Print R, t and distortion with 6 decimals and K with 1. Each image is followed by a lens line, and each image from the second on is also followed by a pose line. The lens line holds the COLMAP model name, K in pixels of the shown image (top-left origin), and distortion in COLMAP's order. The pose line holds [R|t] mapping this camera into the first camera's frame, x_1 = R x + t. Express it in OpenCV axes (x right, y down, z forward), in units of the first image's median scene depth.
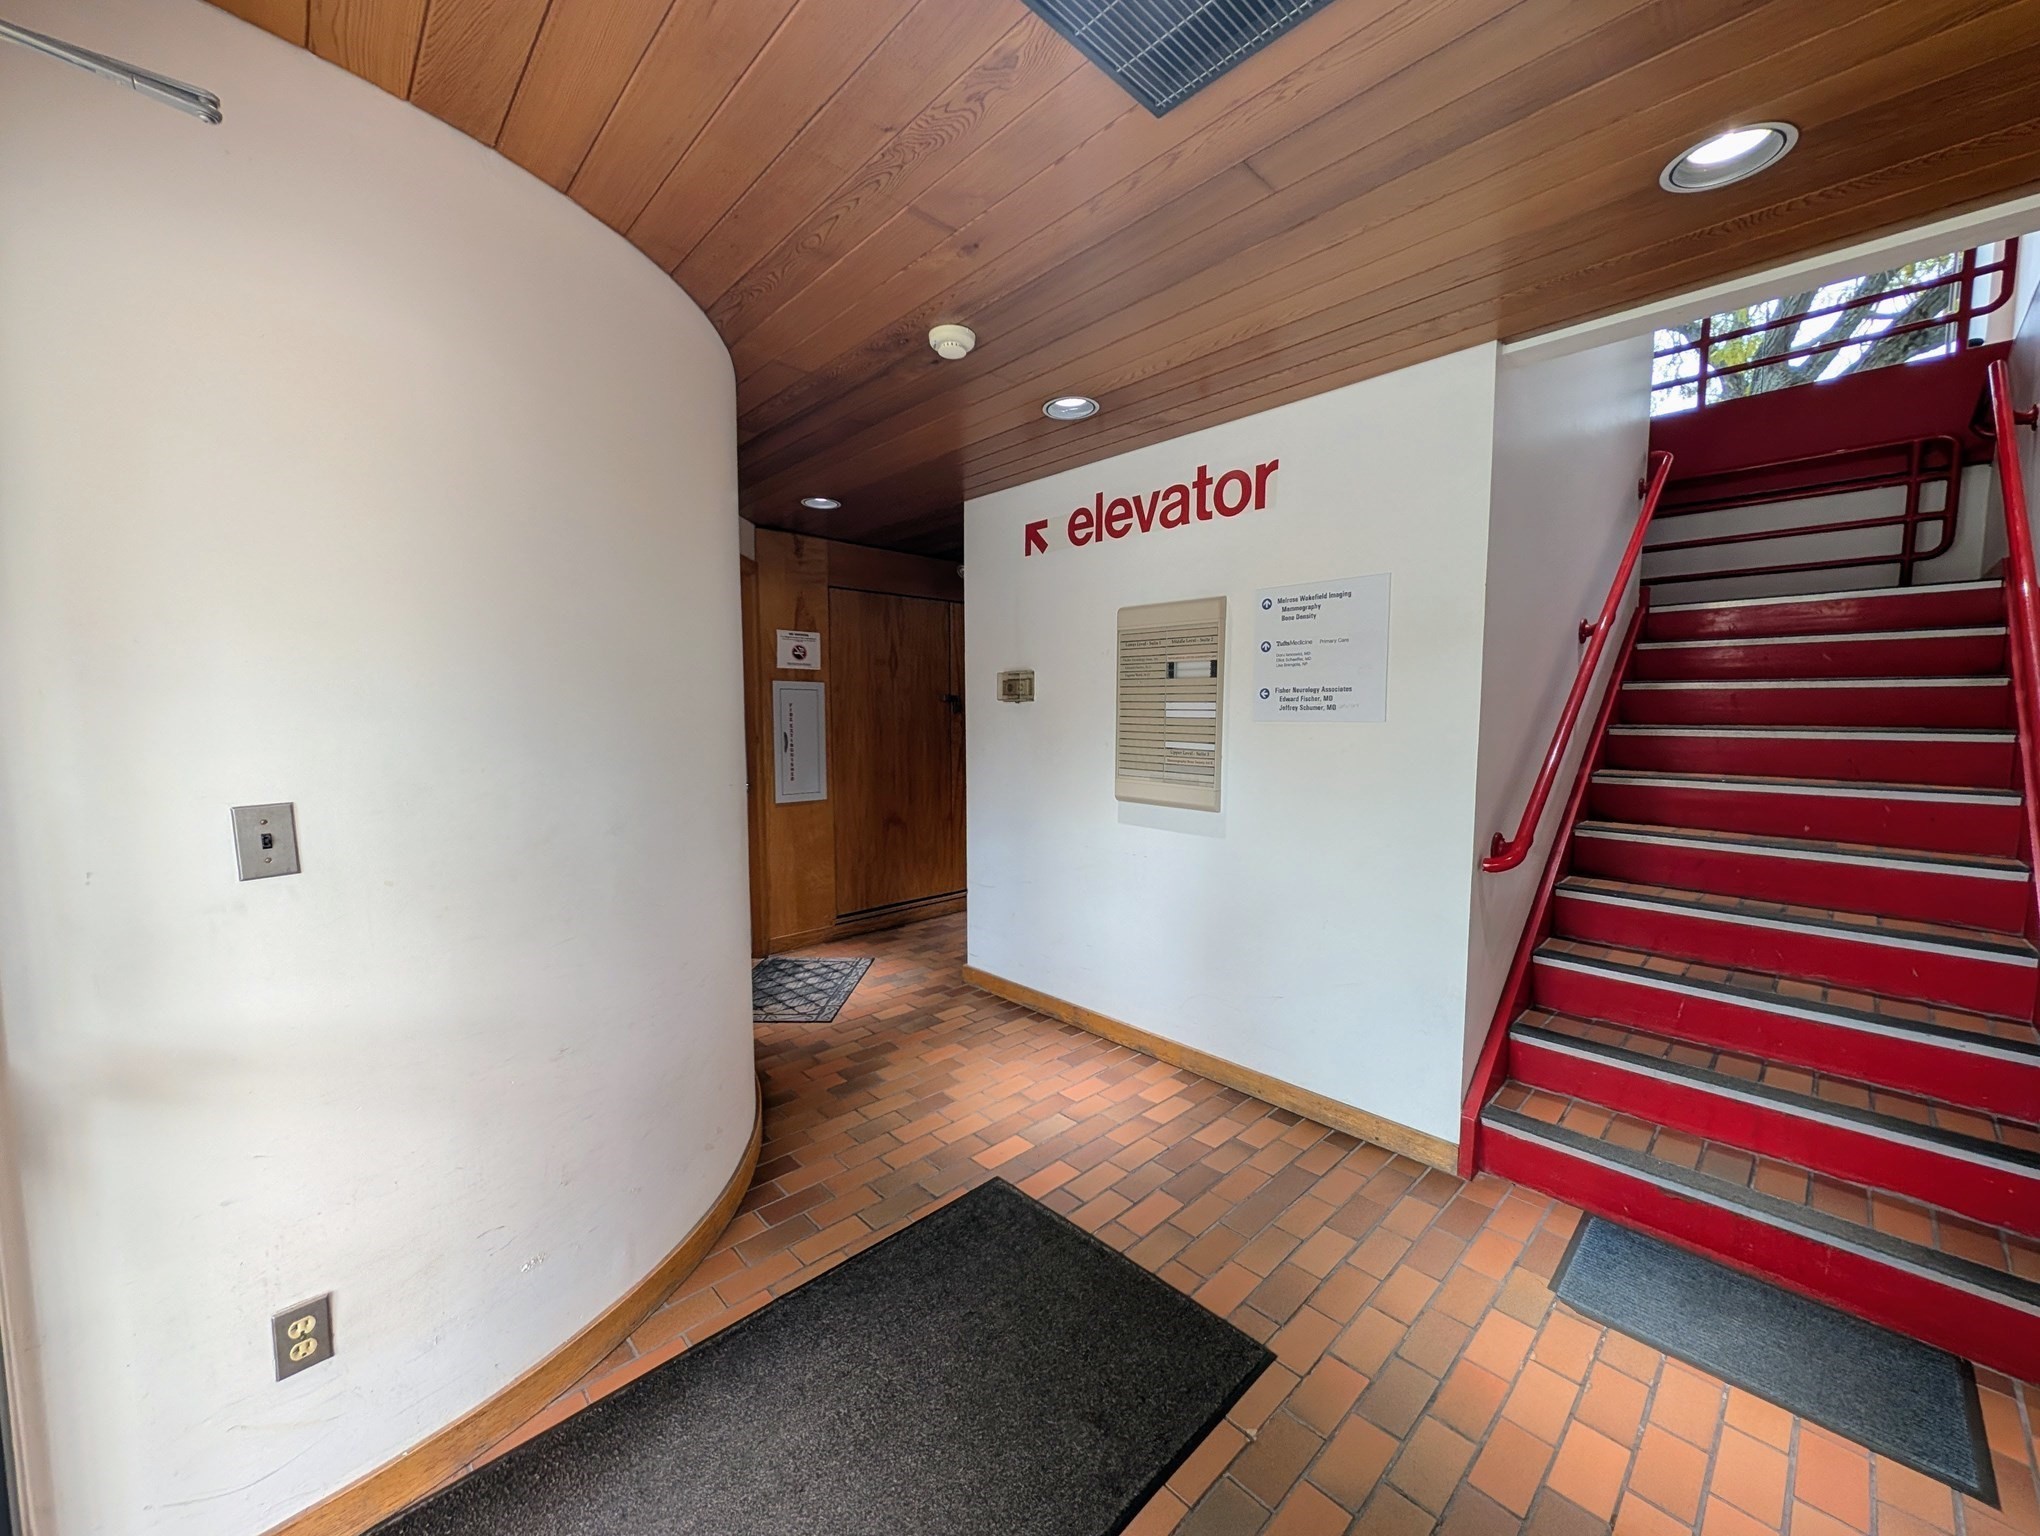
lens RADIAL K [[782.9, 0, 1020.0], [0, 782.9, 768.0], [0, 0, 1]] dist [0.000695, 0.000104]
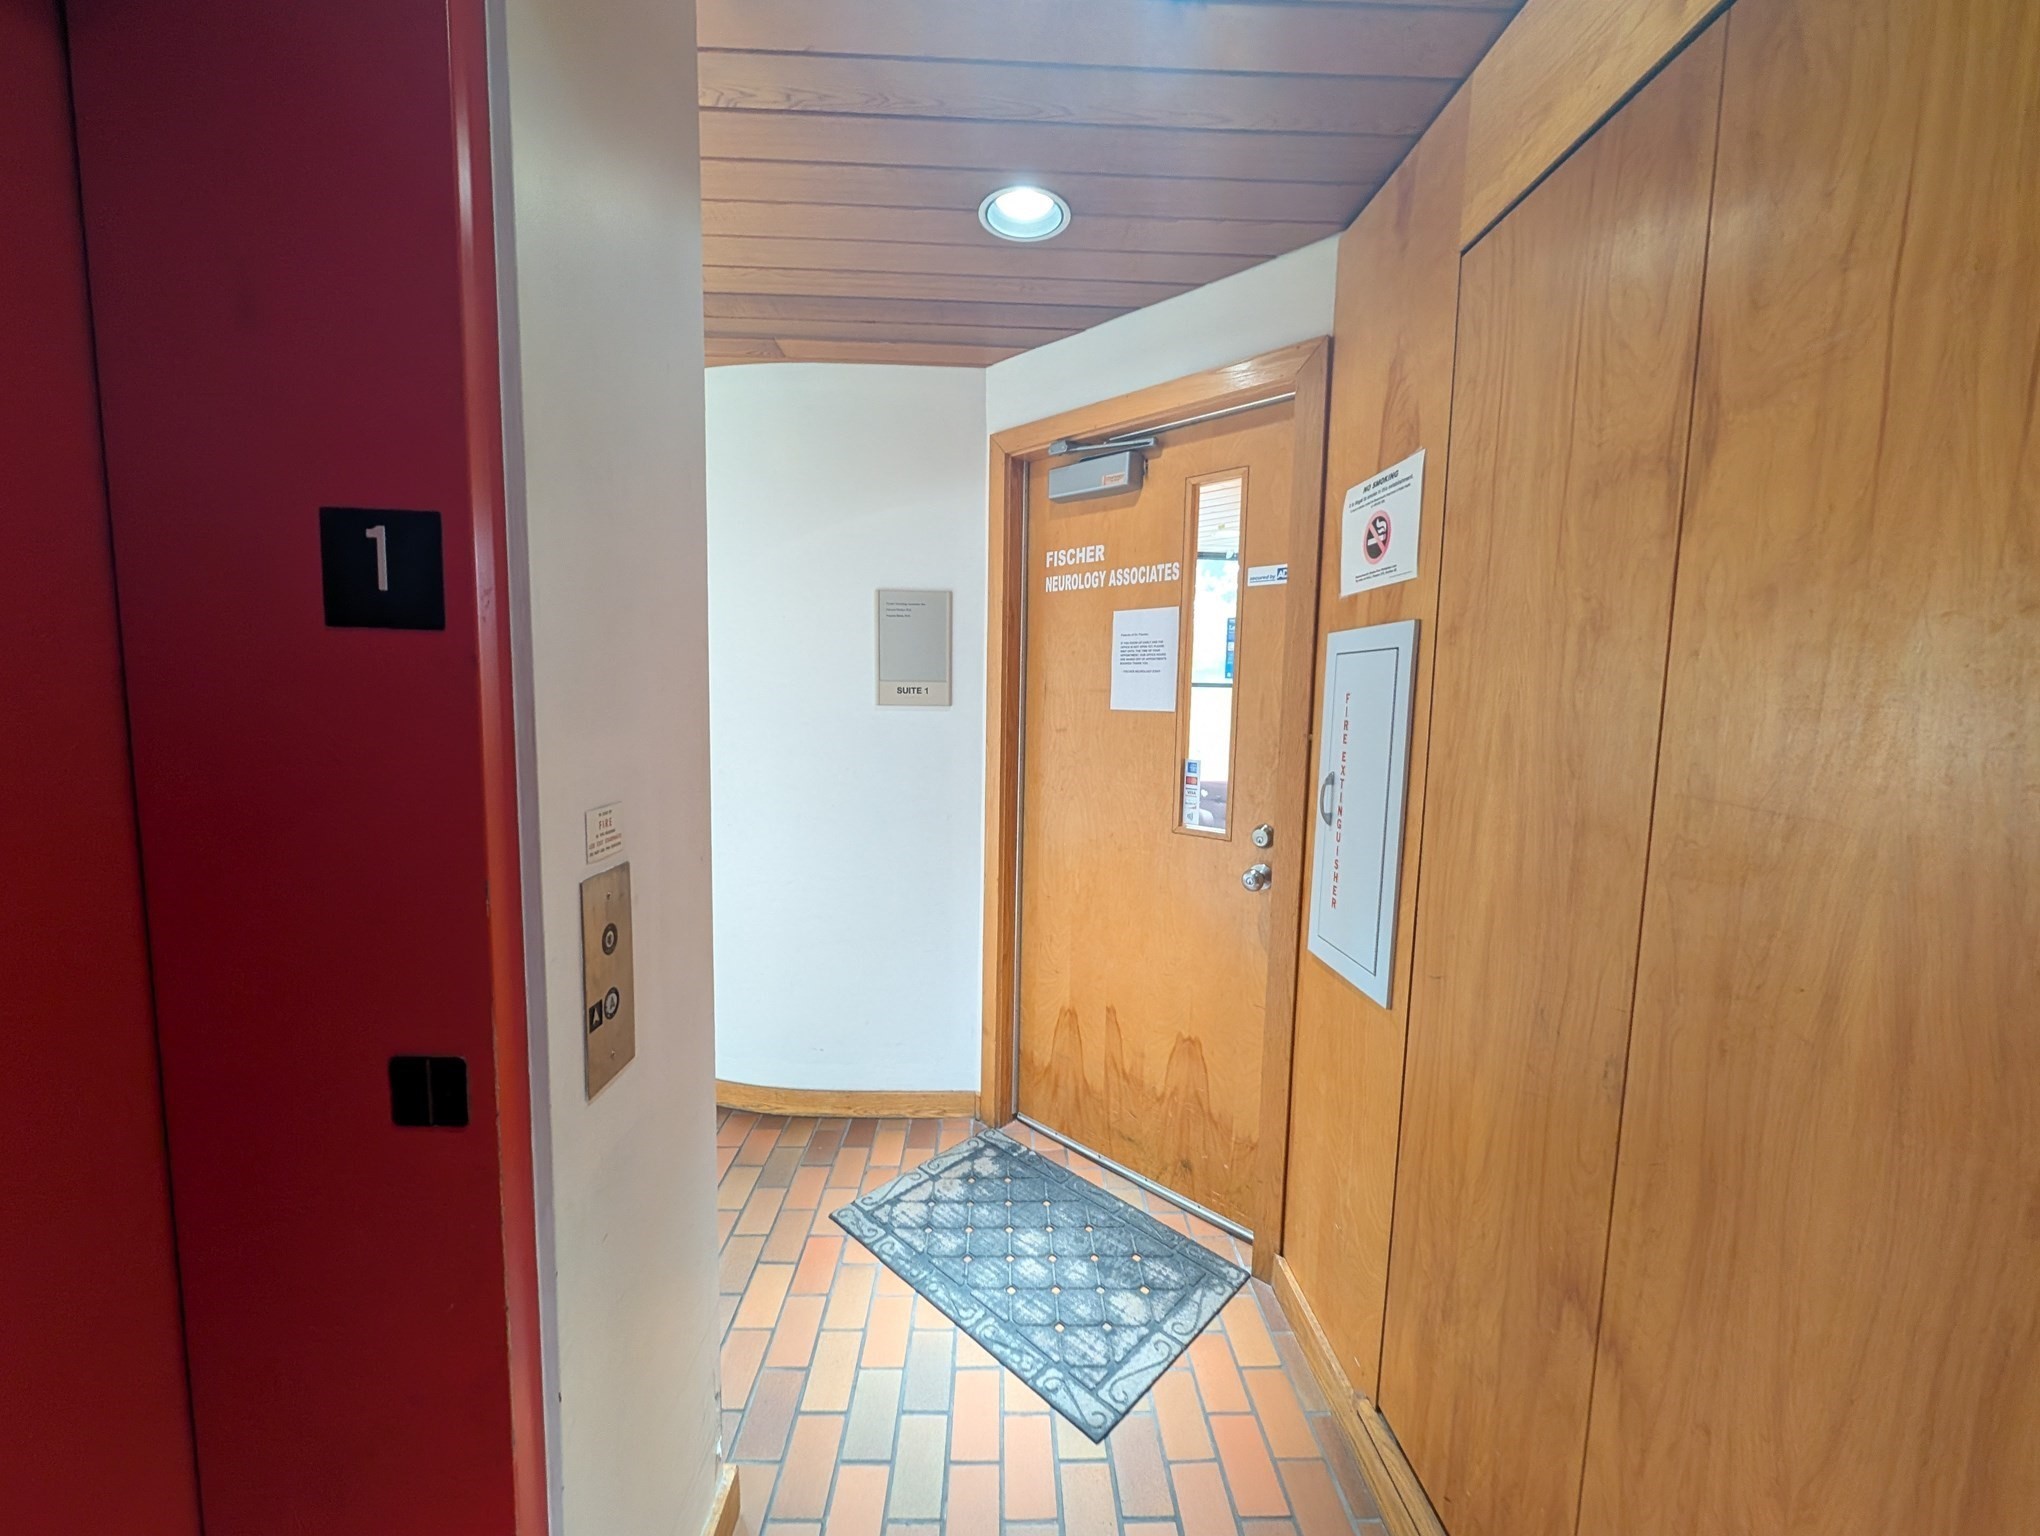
lens RADIAL K [[782.9, 0, 1020.0], [0, 782.9, 768.0], [0, 0, 1]] dist [0.000695, 0.000104]
pose [[-0.661247, 0.059838, -0.747778, 0.075540], [-0.079826, 0.985541, 0.149453, -0.096514], [0.745909, 0.158518, -0.646910, 1.210722]]
